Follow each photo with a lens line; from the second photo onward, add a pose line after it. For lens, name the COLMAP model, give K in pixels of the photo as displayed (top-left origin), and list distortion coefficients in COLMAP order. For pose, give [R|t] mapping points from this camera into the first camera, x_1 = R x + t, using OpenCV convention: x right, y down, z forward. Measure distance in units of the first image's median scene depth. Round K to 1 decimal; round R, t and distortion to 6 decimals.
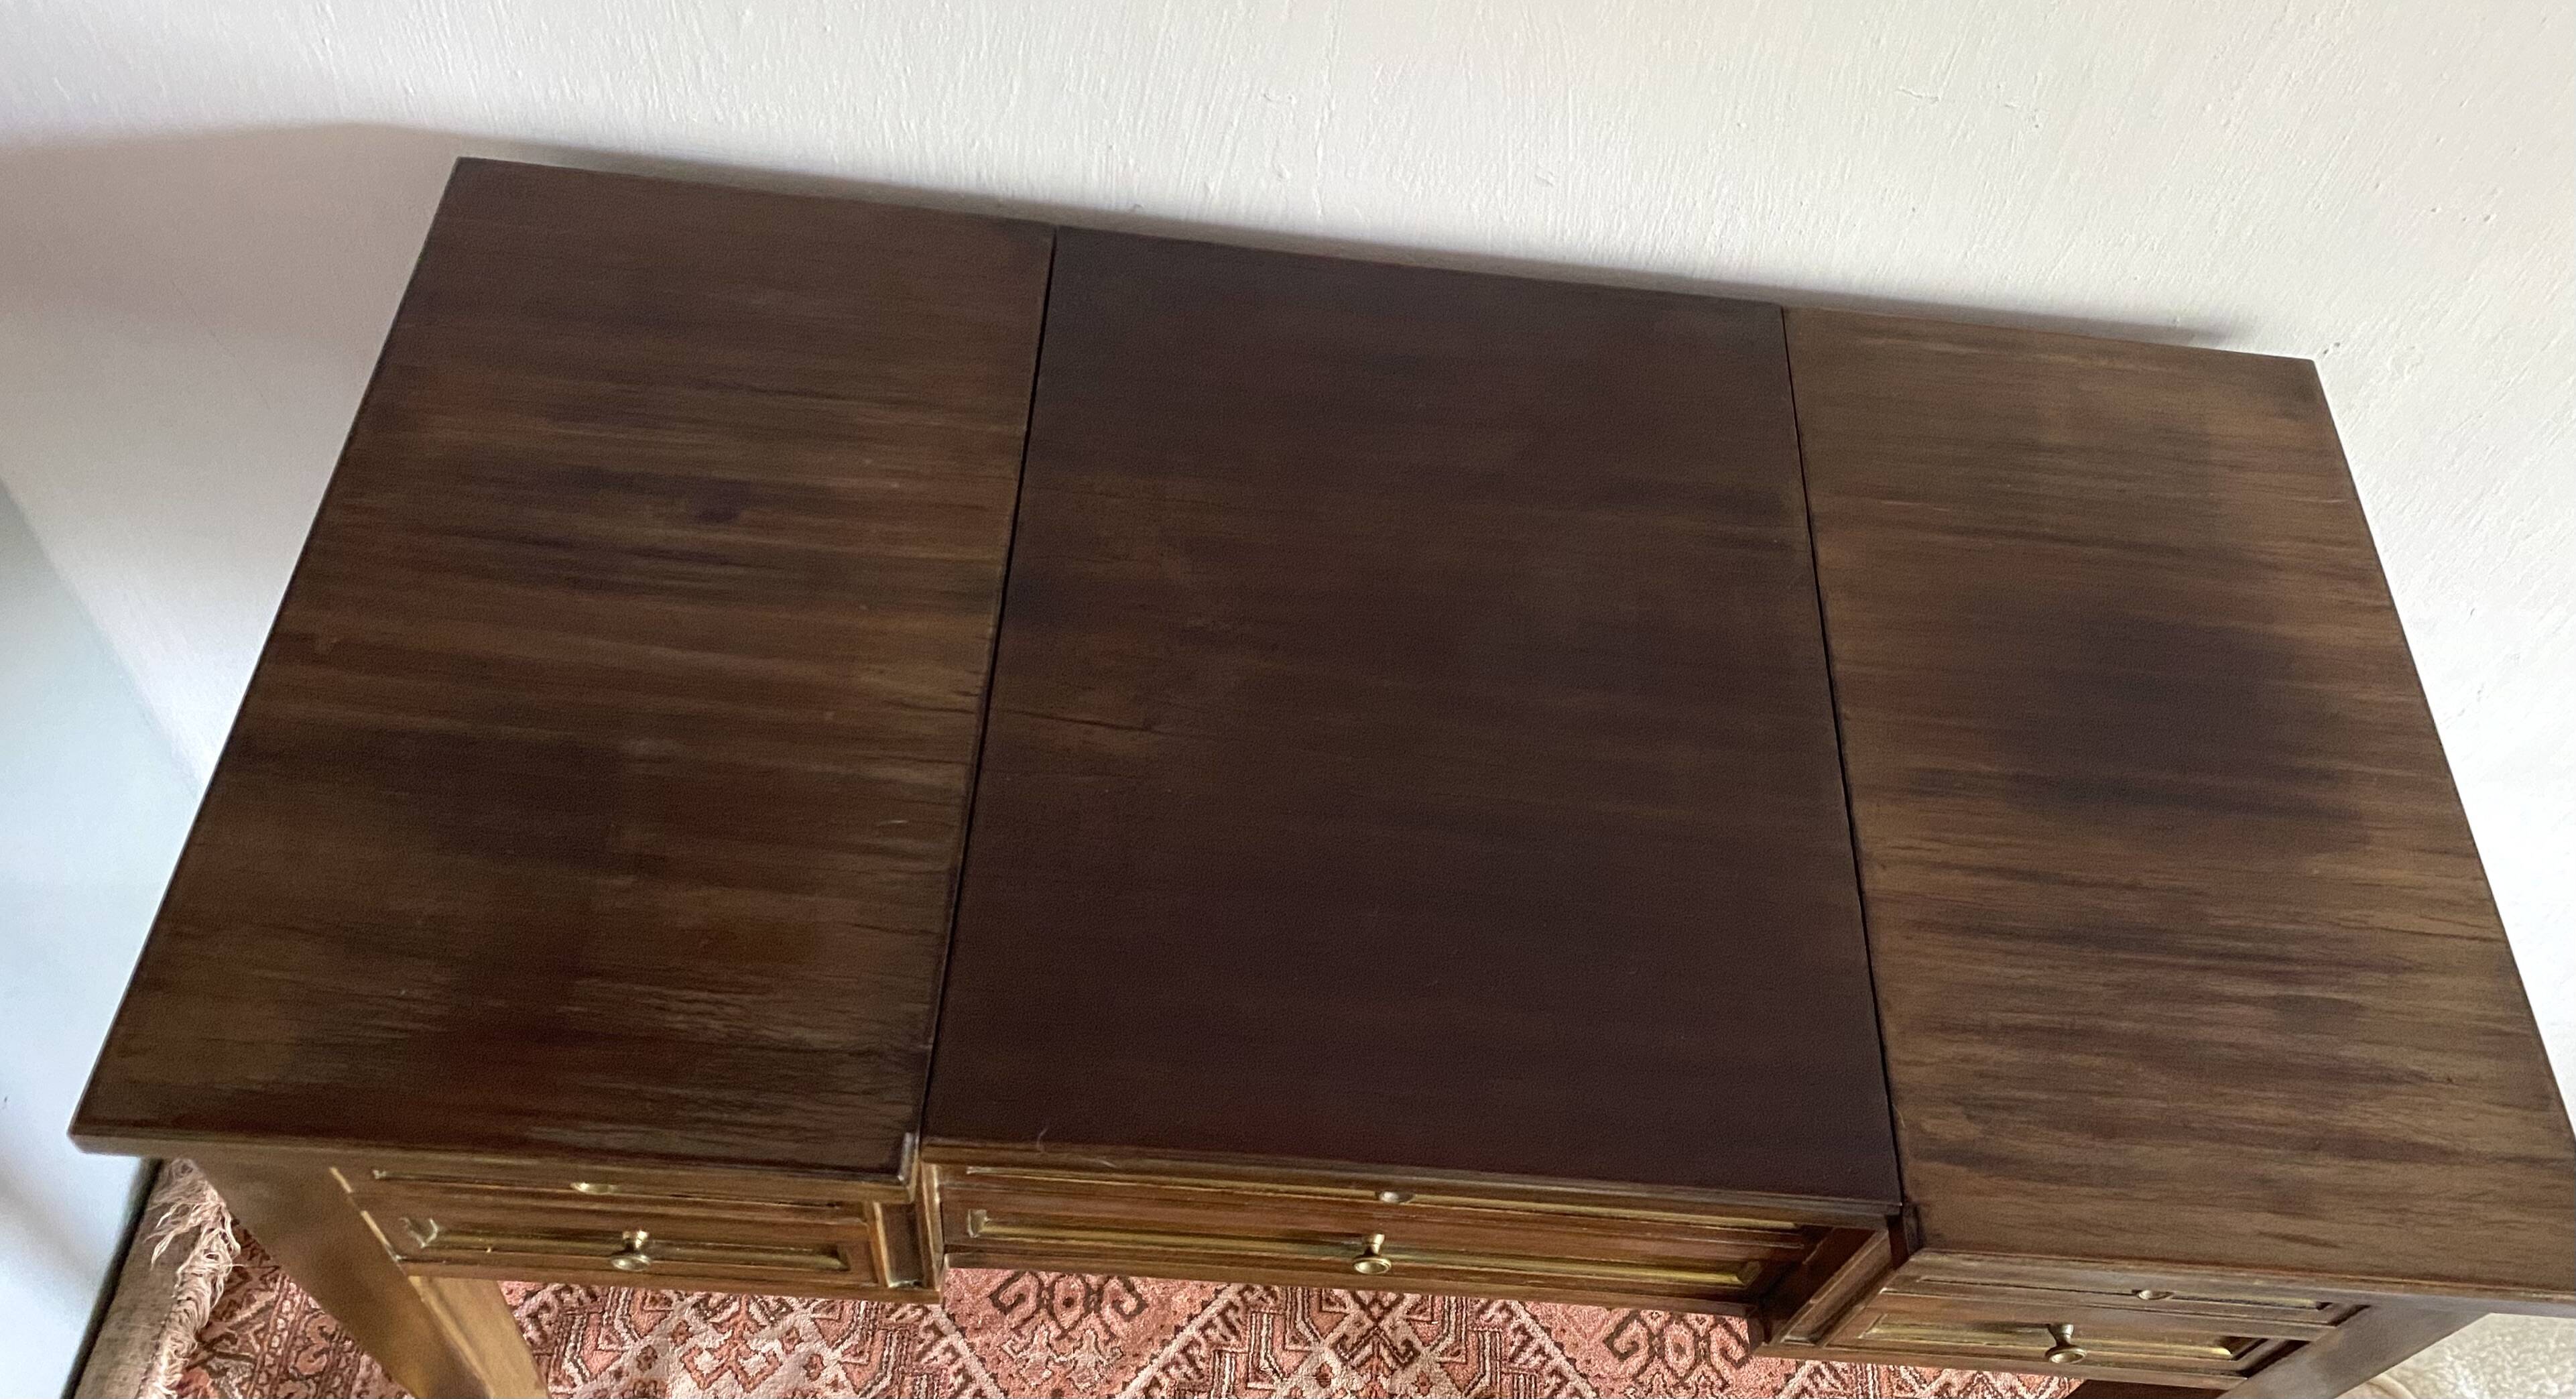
lens RADIAL K [[2041.3, 0, 1363.5], [0, 2041.3, 649.2], [0, 0, 1]] dist [0.016296, -0.003846]
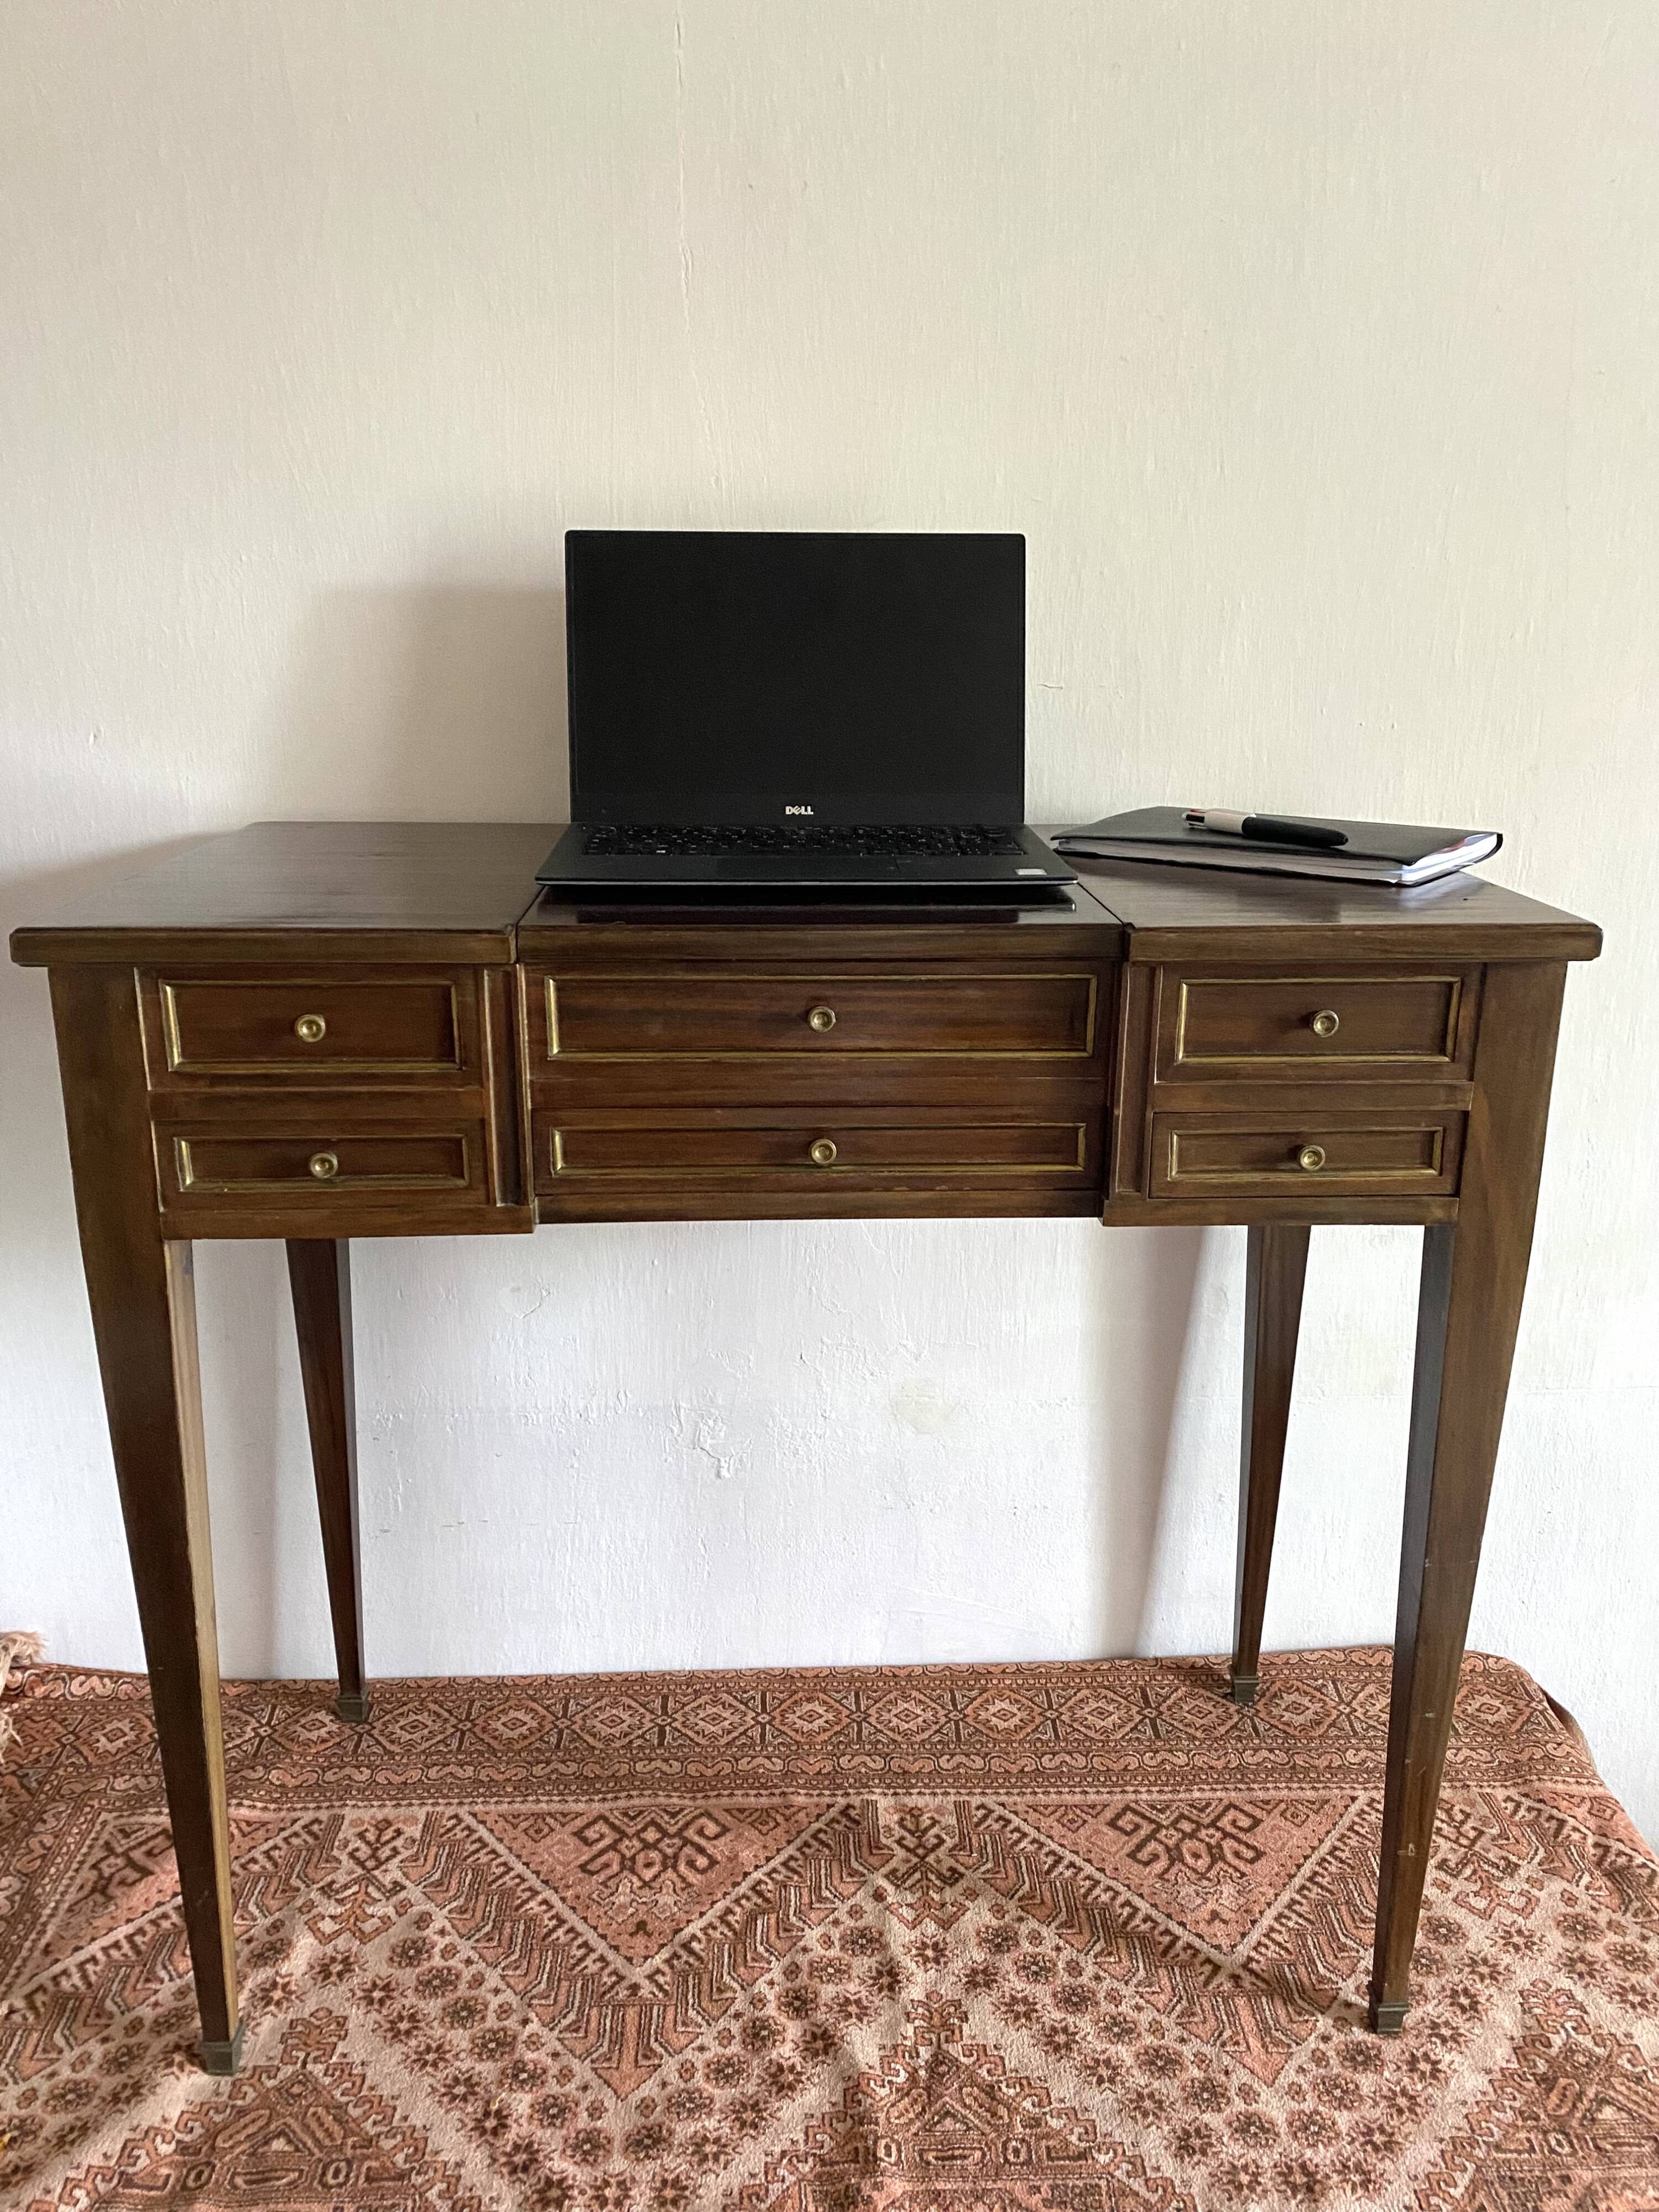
lens RADIAL K [[1687.3, 0, 846.5], [0, 1687.3, 1096.1], [0, 0, 1]] dist [0.011934, 0.011061]
pose [[0.990122, -0.137042, 0.029627, -0.005163], [0.126464, 0.781654, -0.610757, 0.581156], [0.060541, 0.608470, 0.791264, 0.006737]]
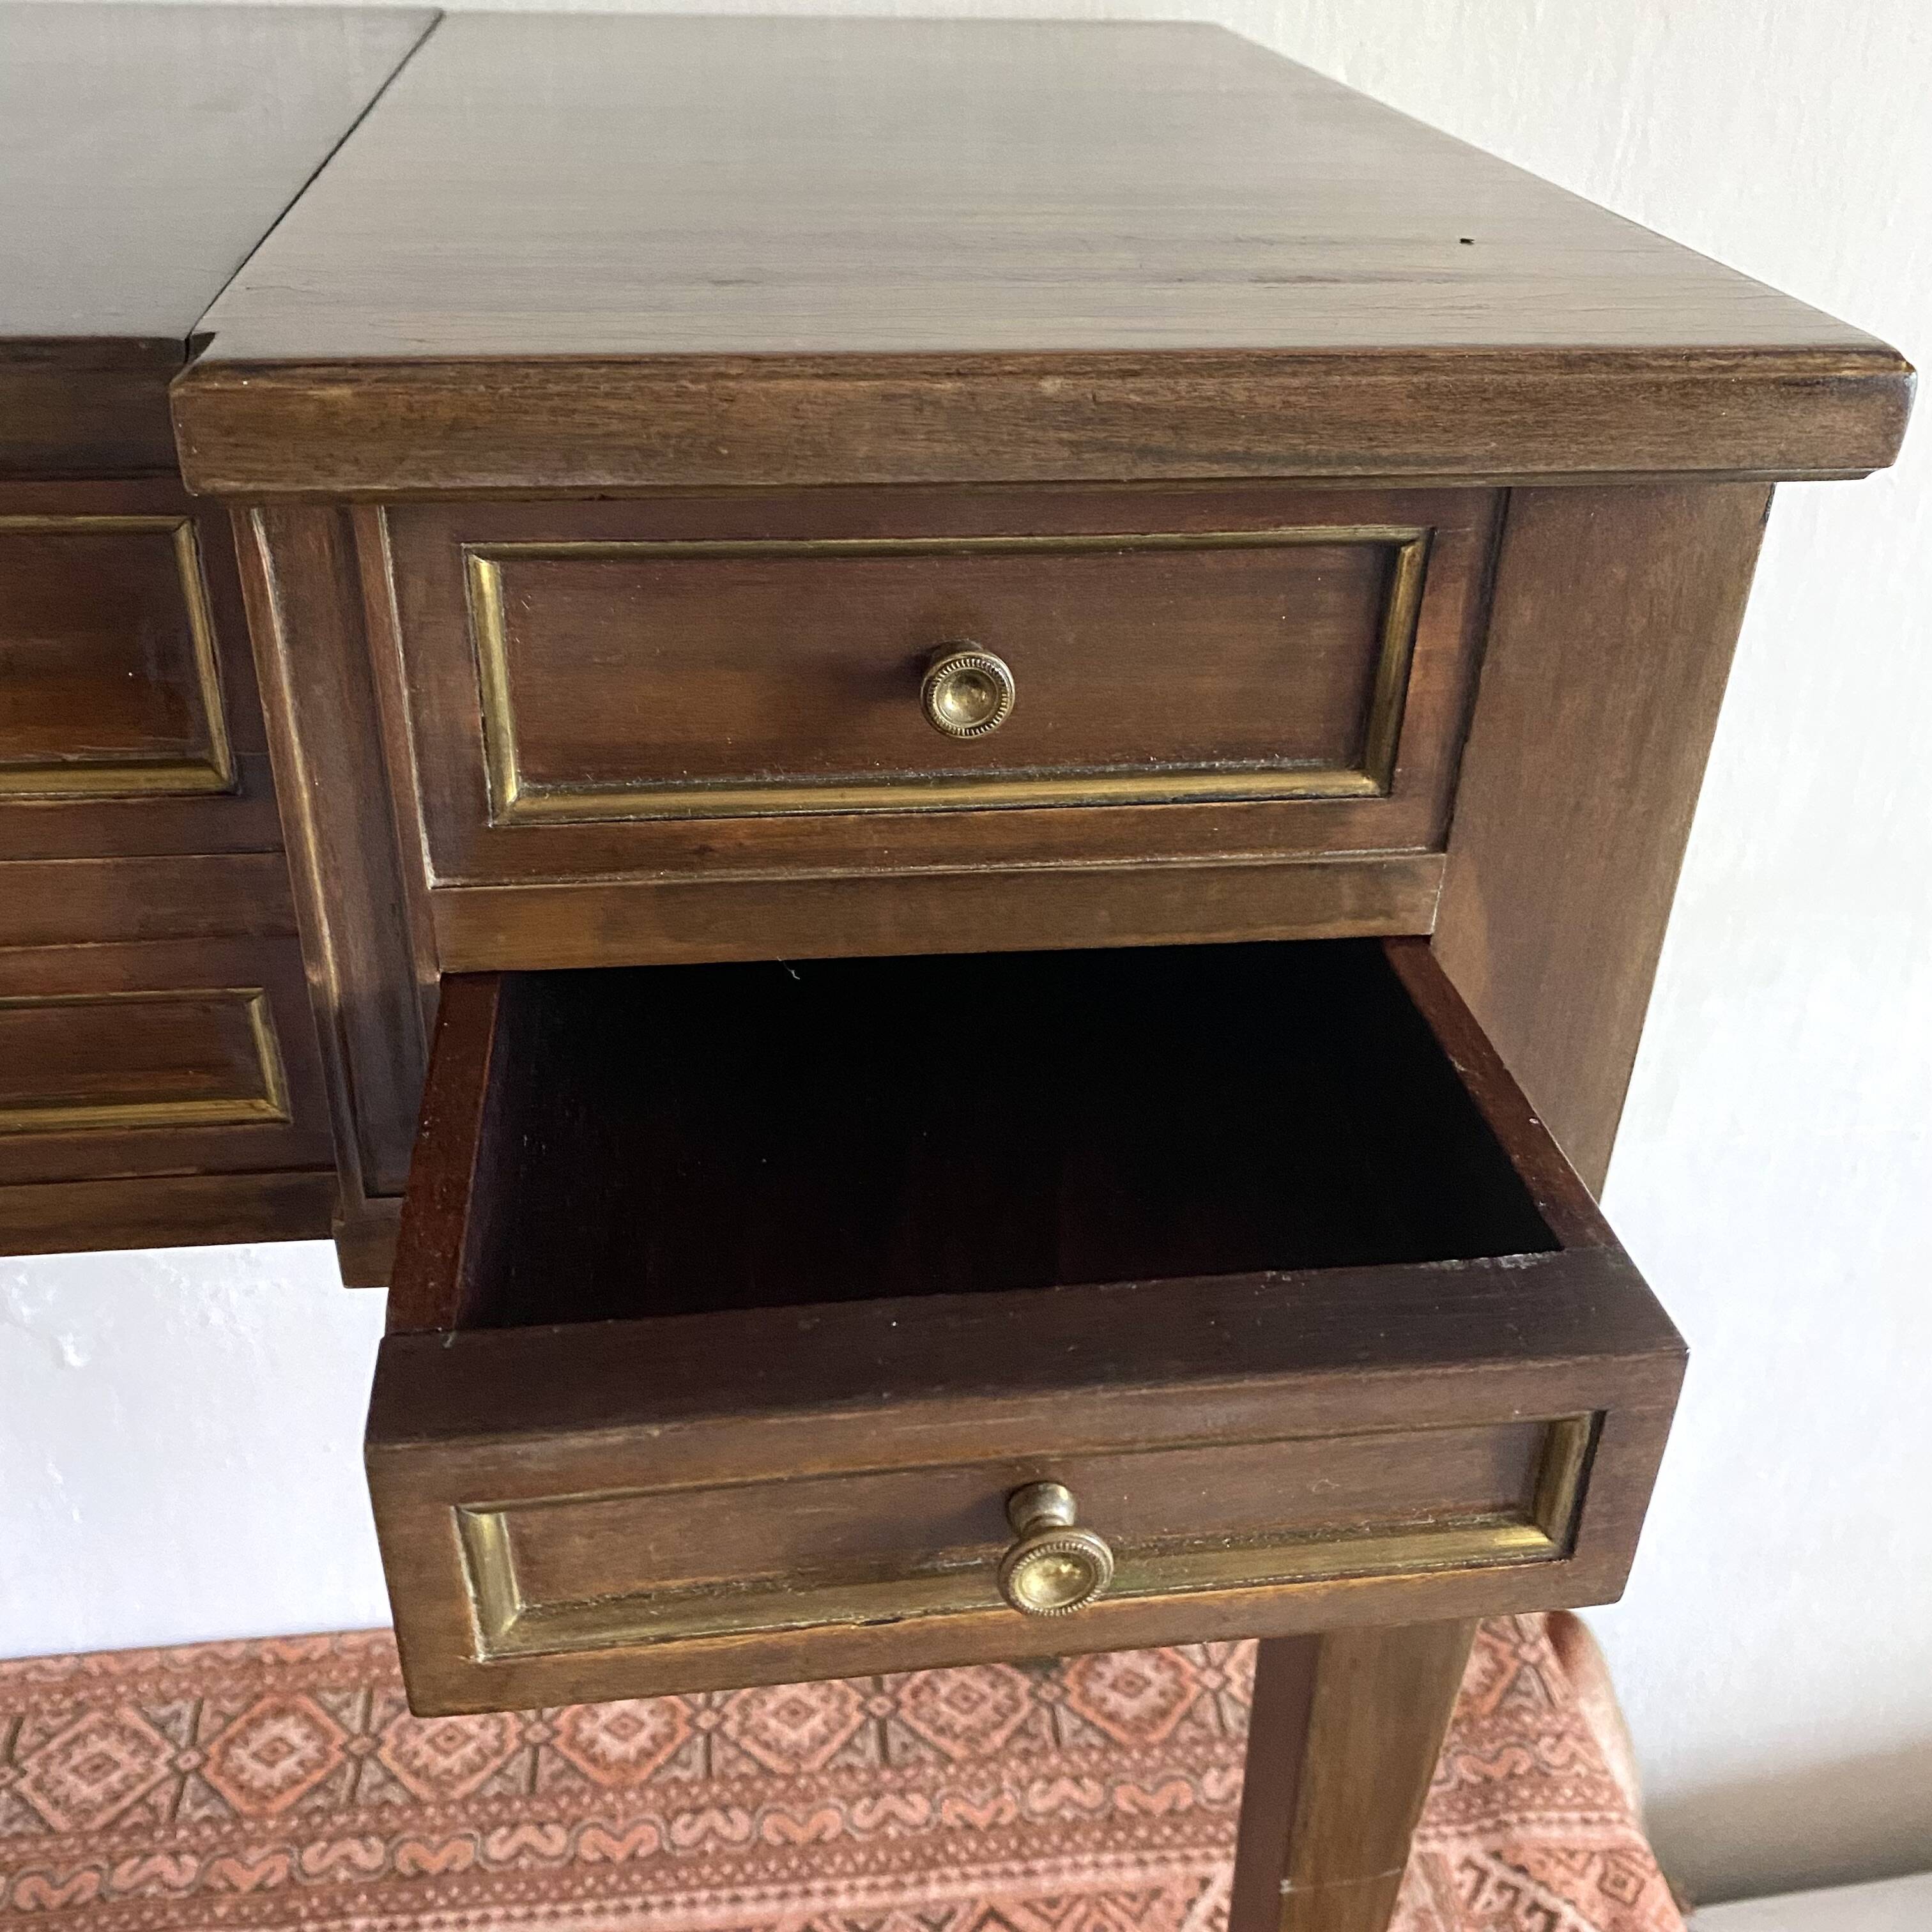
lens RADIAL K [[1973.6, 0, 965.5], [0, 1973.6, 973.6], [0, 0, 1]] dist [0.019561, -0.038569]
pose [[0.983410, -0.165613, 0.074011, 0.187111], [0.181312, 0.909949, -0.372987, 0.285100], [-0.005575, 0.380218, 0.924880, 0.334098]]
